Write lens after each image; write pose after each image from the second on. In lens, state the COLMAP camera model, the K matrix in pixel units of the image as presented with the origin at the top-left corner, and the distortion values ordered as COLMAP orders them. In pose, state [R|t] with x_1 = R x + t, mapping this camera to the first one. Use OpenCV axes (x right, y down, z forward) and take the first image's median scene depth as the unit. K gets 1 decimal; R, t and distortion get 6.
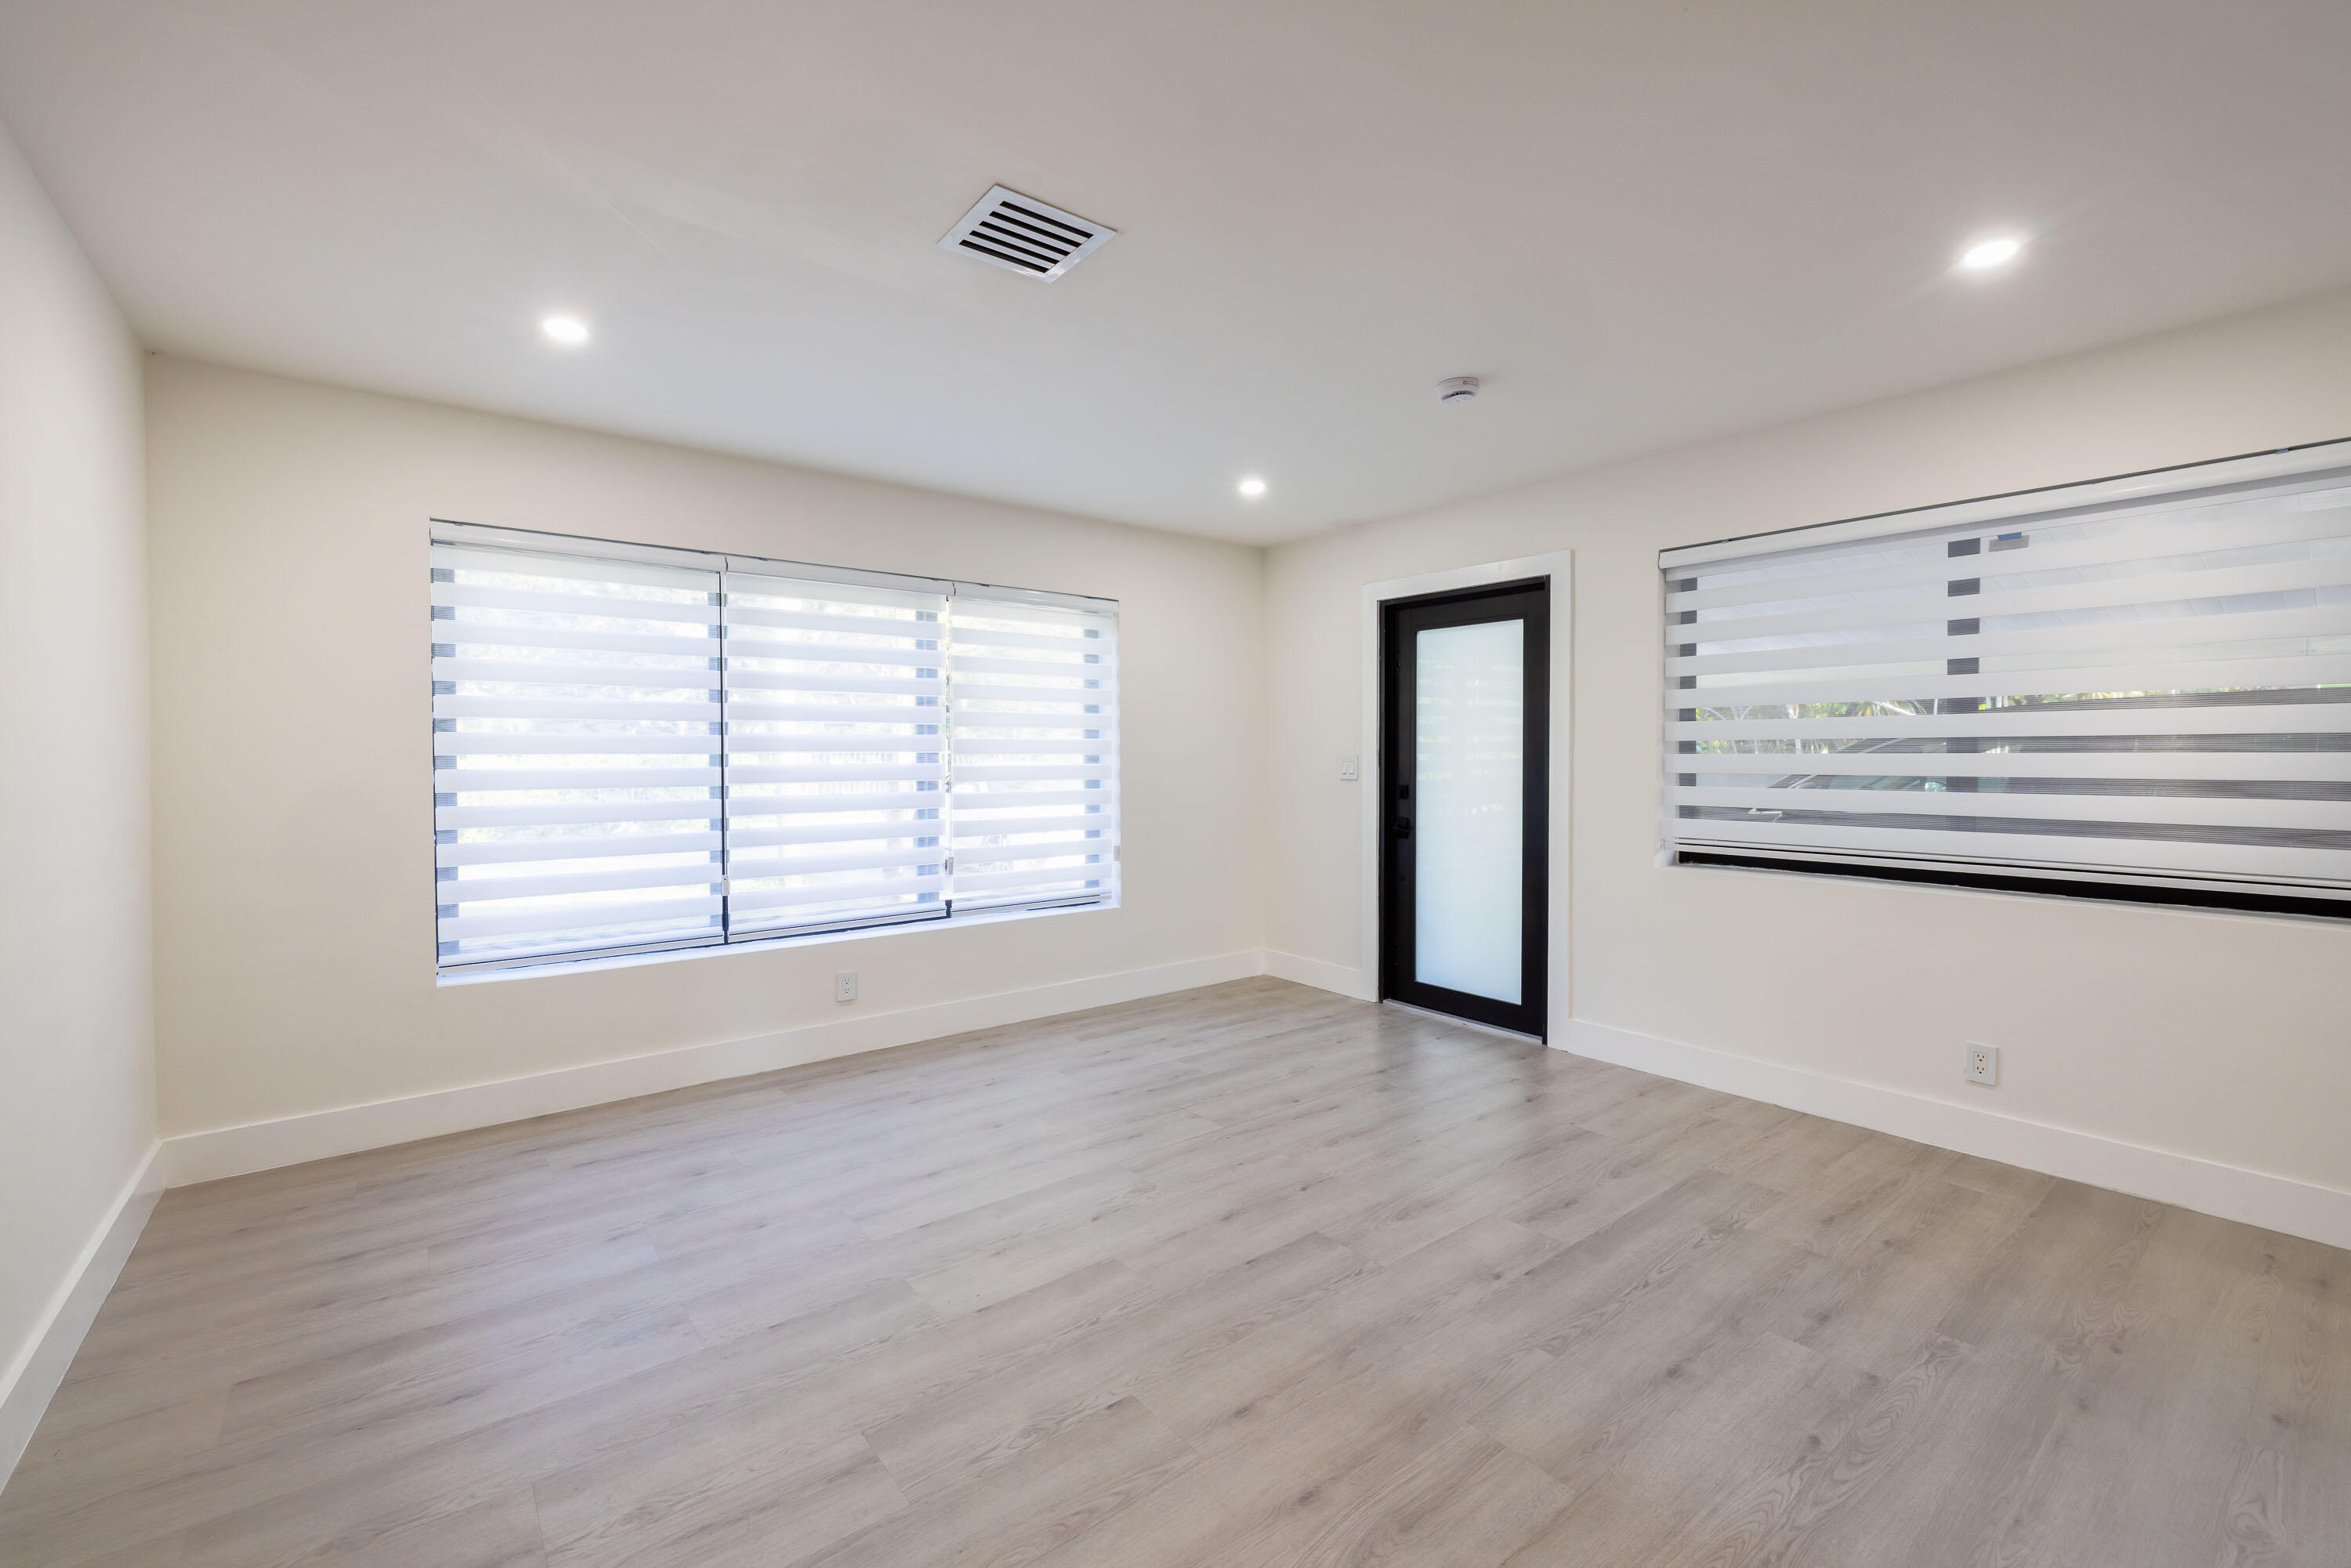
lens RADIAL K [[979.7, 0, 1175.6], [0, 979.7, 783.5], [0, 0, 1]] dist [0.001835, -0.000872]
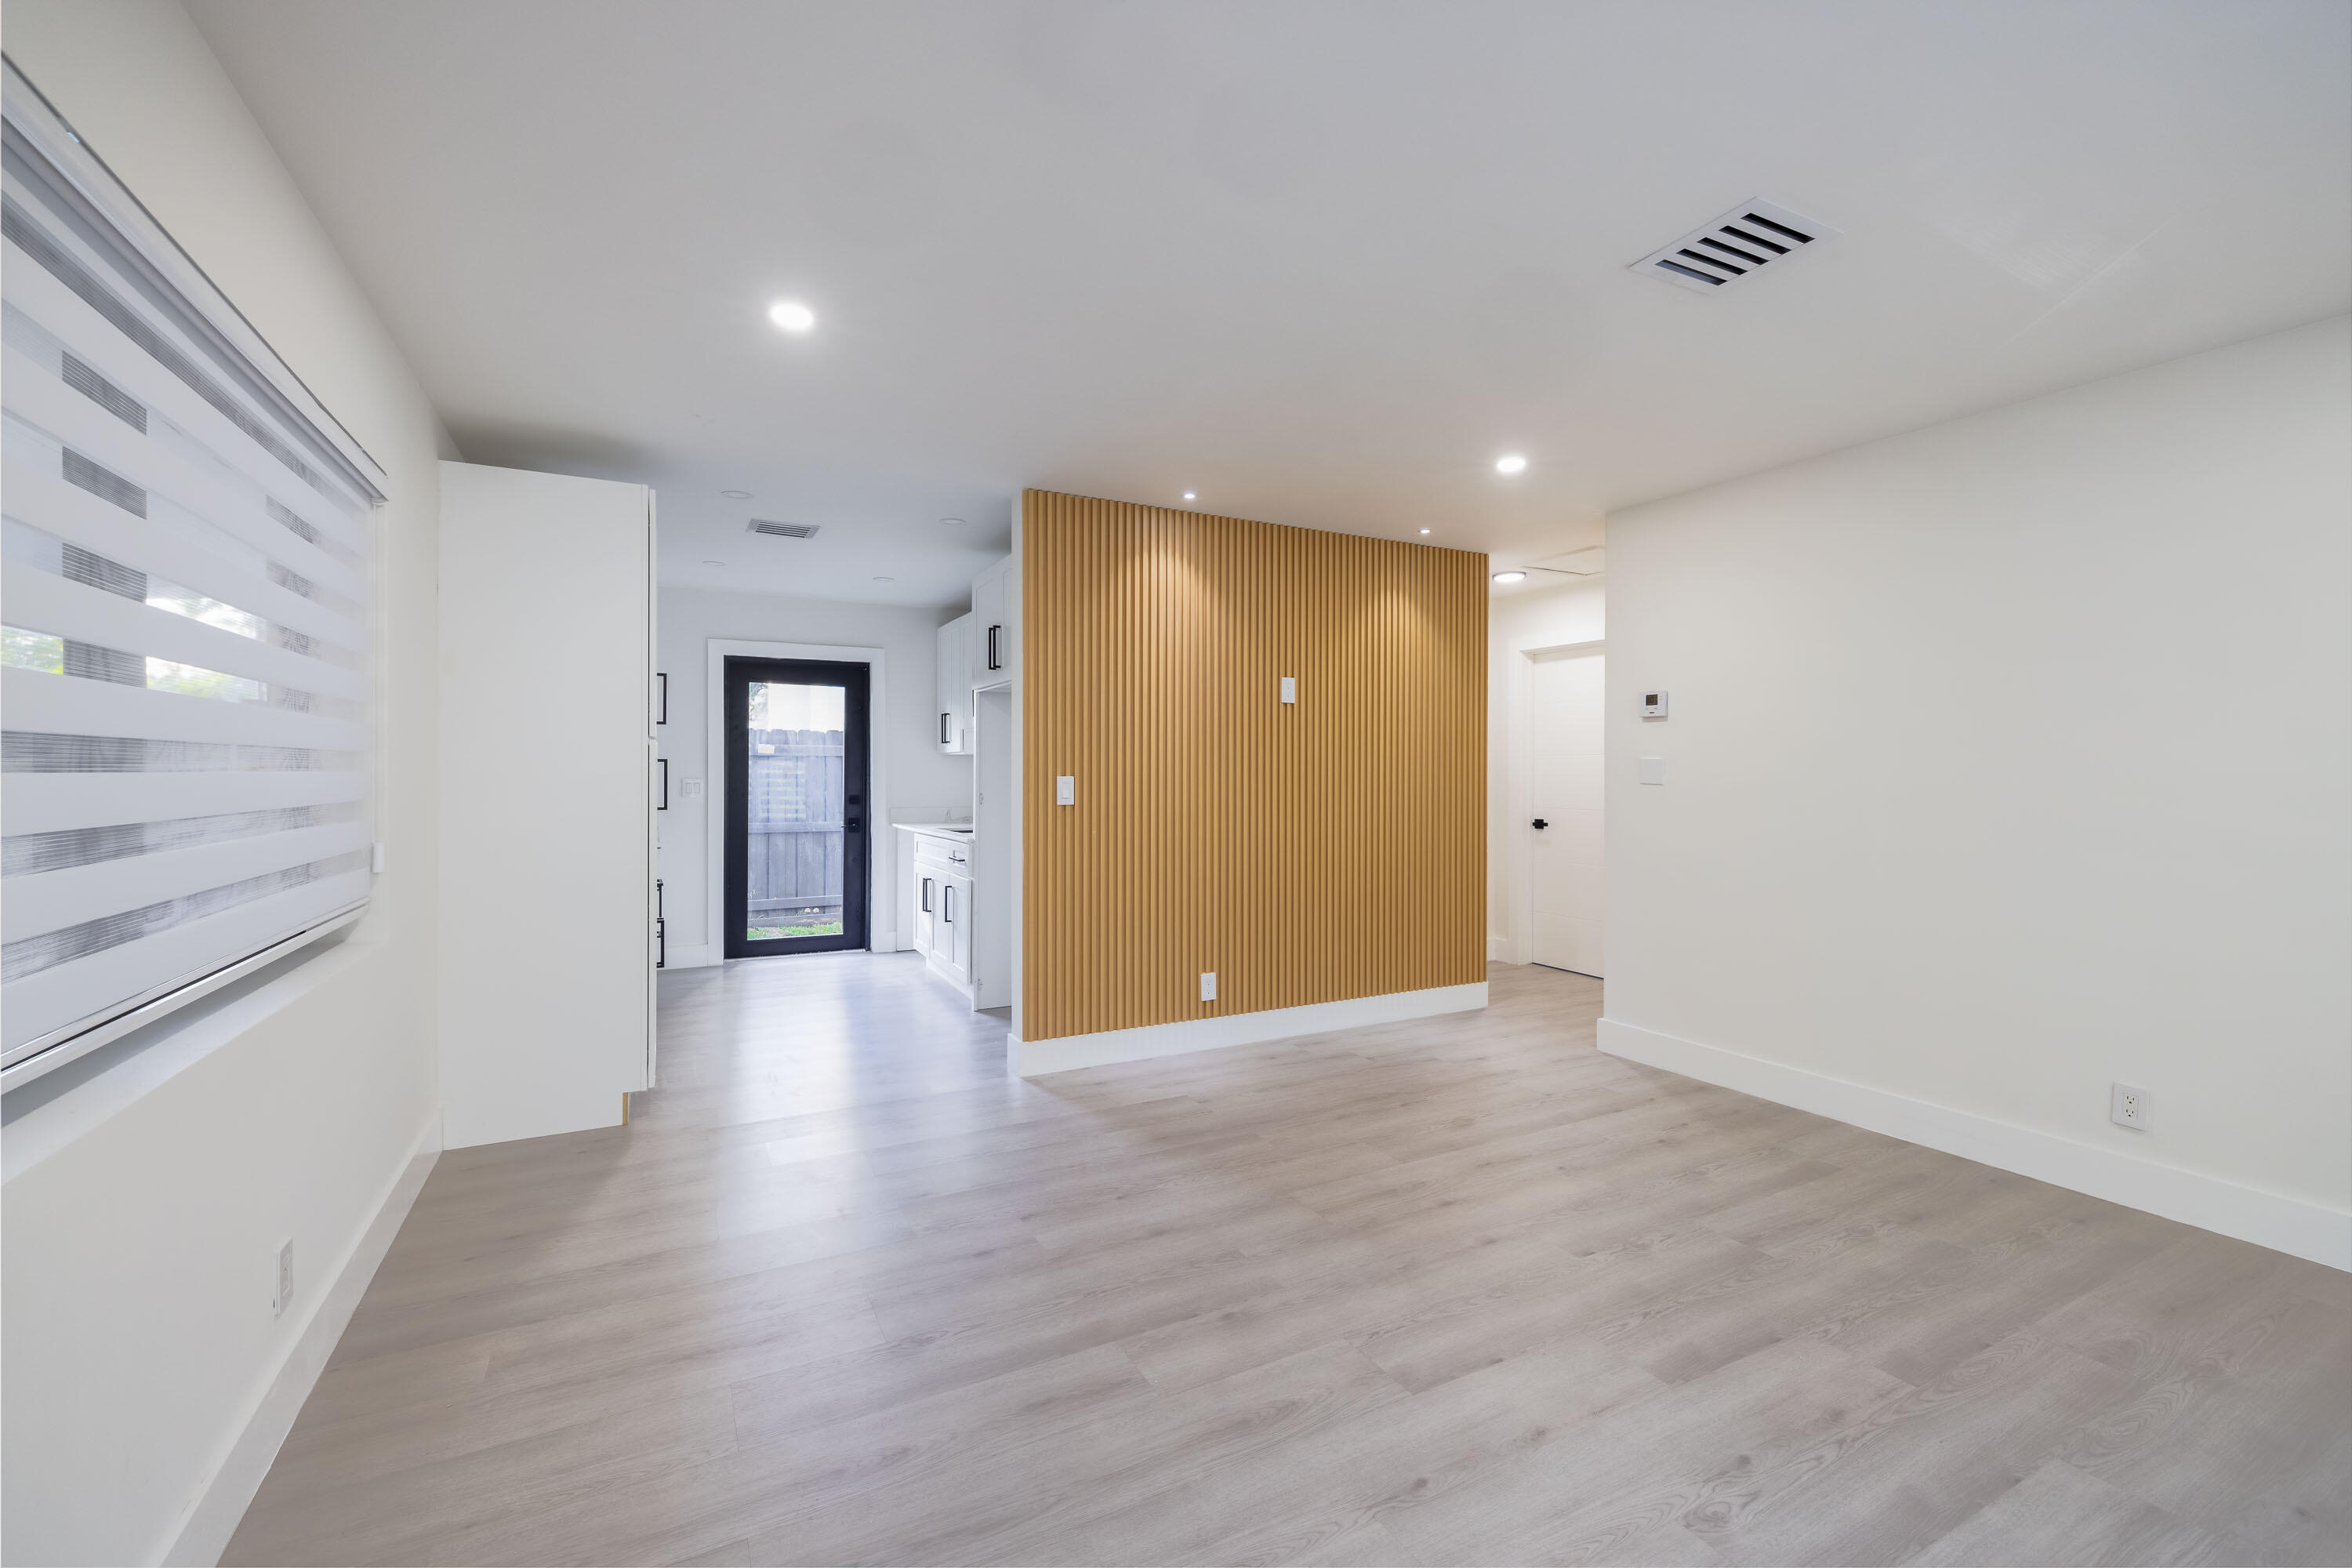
lens RADIAL K [[980.1, 0, 1175.3], [0, 980.1, 776.4], [0, 0, 1]] dist [0.001835, -0.000872]
pose [[-0.983129, -0.001478, 0.182907, 0.190486], [0.004797, 0.999415, 0.033863, -0.055414], [-0.182850, 0.034170, -0.982547, 1.807835]]
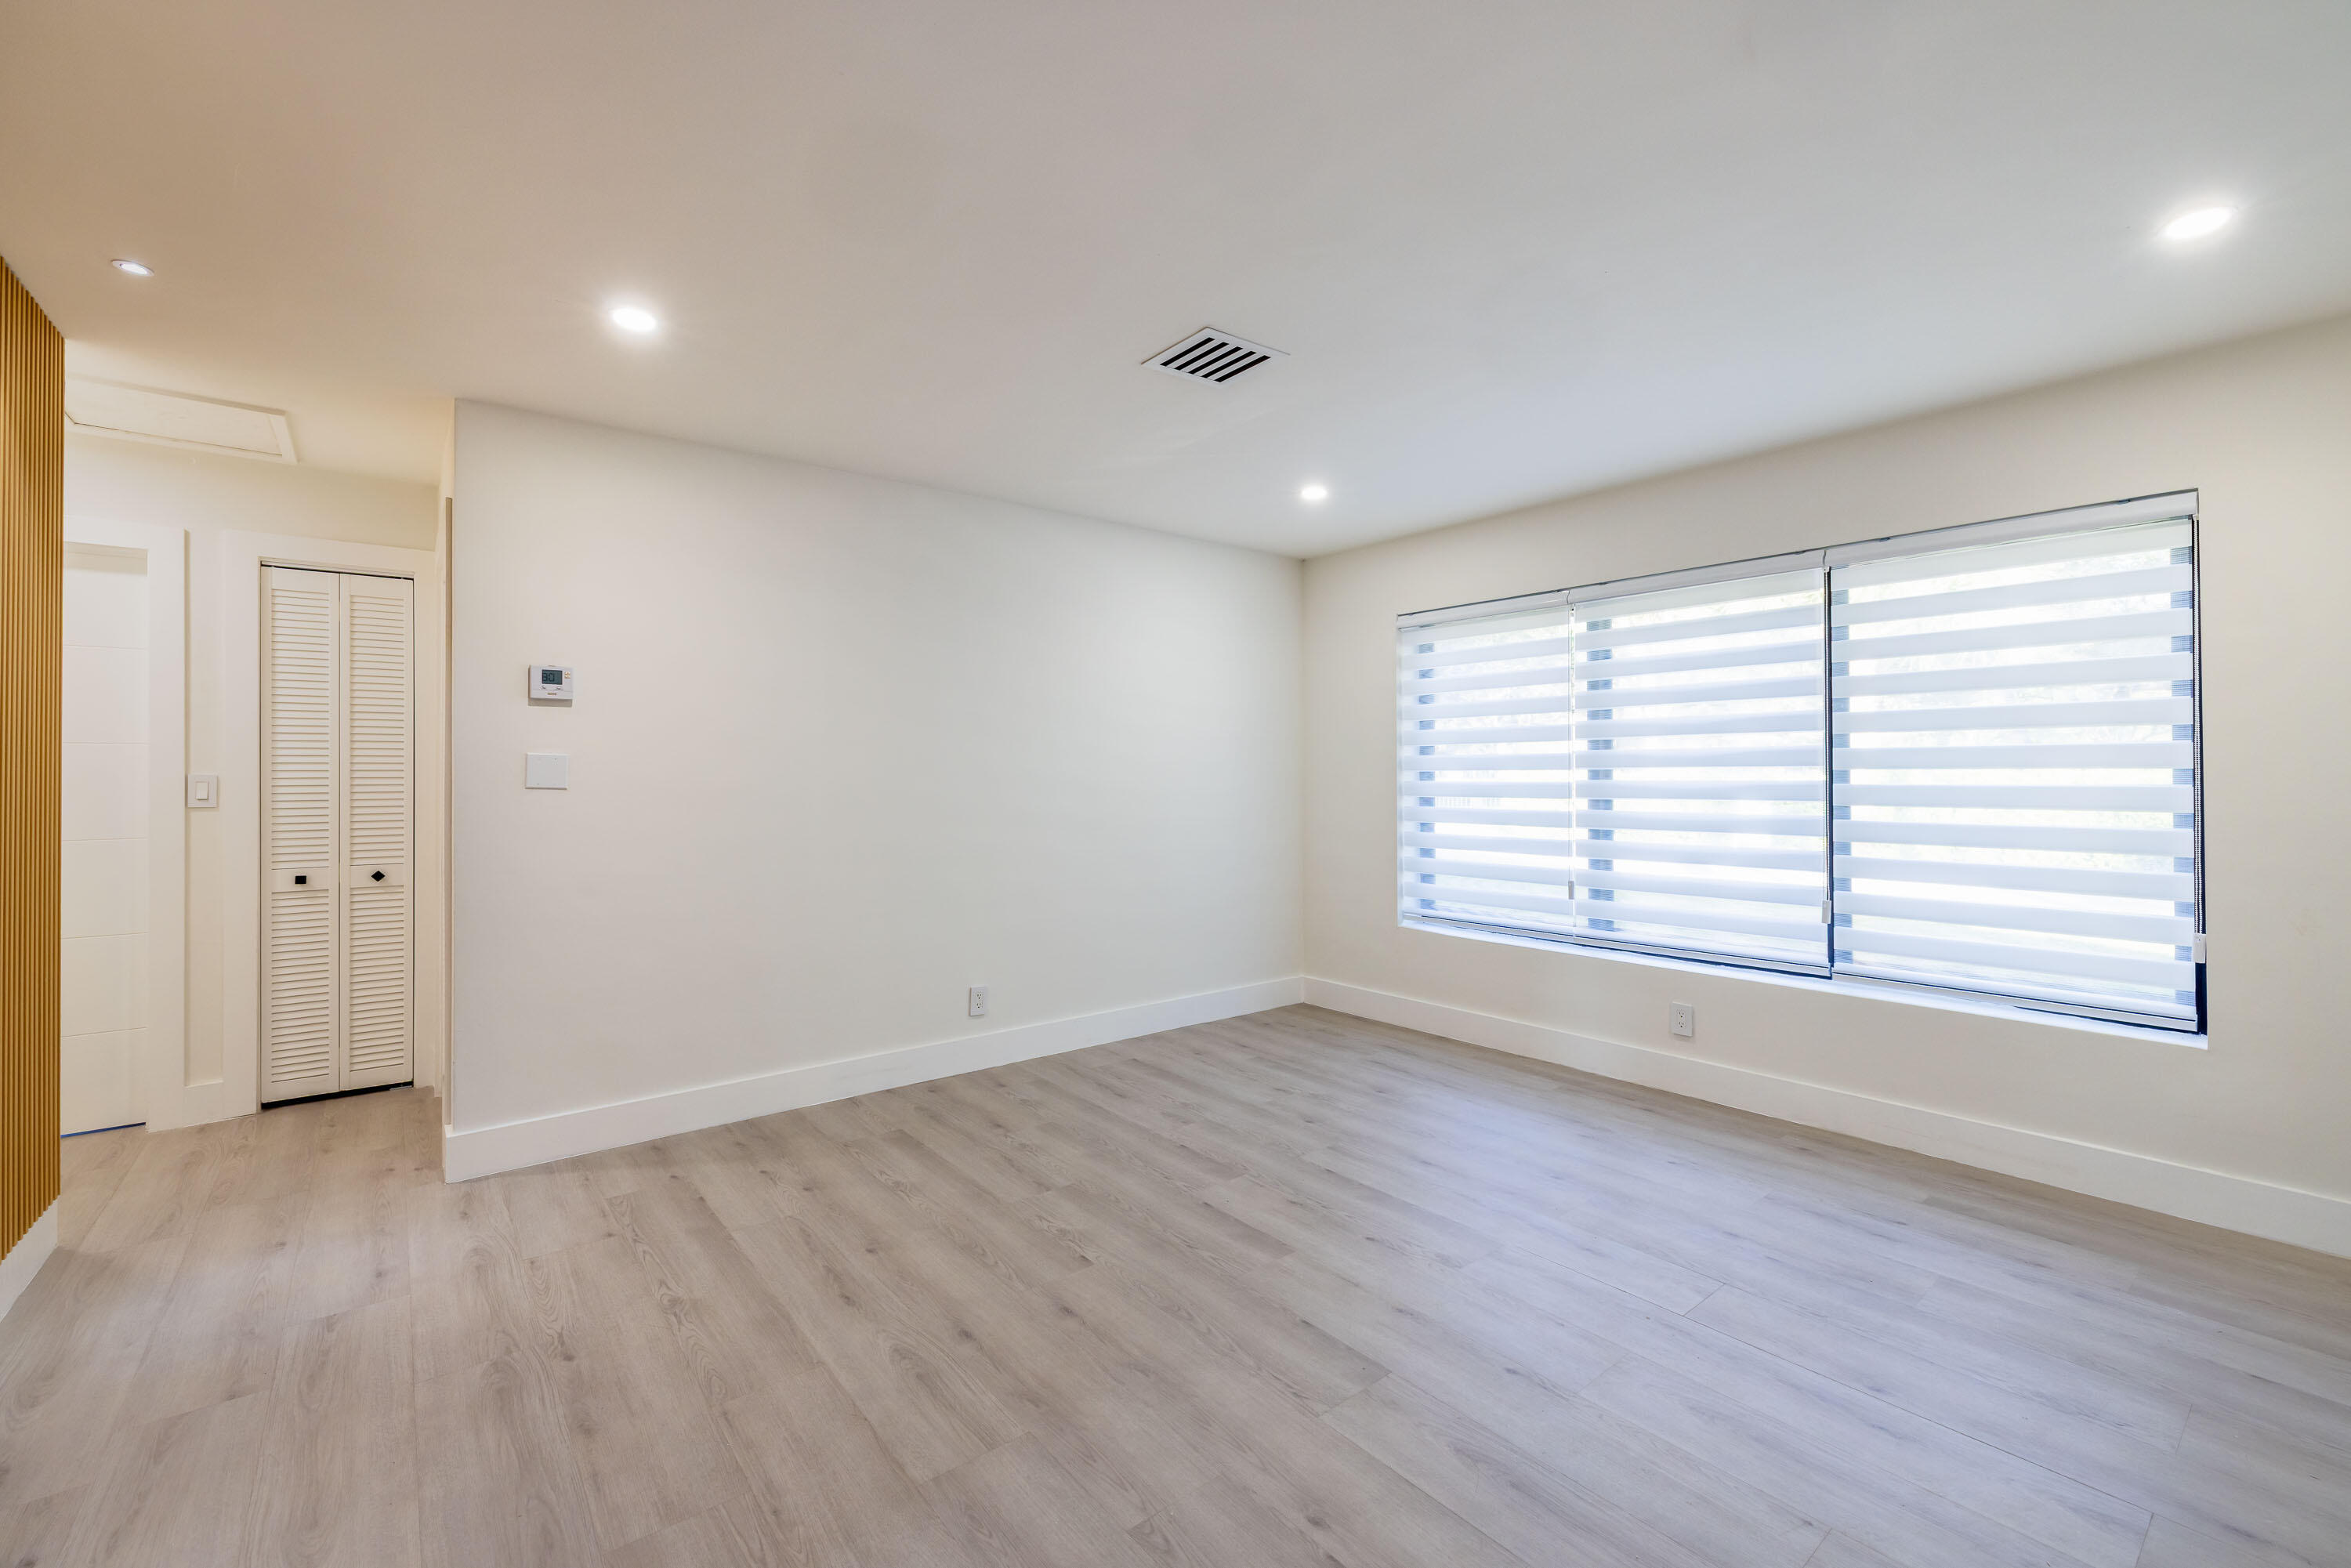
lens RADIAL K [[979.7, 0, 1170.6], [0, 979.7, 774.7], [0, 0, 1]] dist [0.001835, -0.000872]
pose [[0.002182, 0.003899, -0.999990, 0.954864], [-0.026594, 0.999639, 0.003840, -0.026066], [0.999644, 0.026585, 0.002285, 0.821905]]
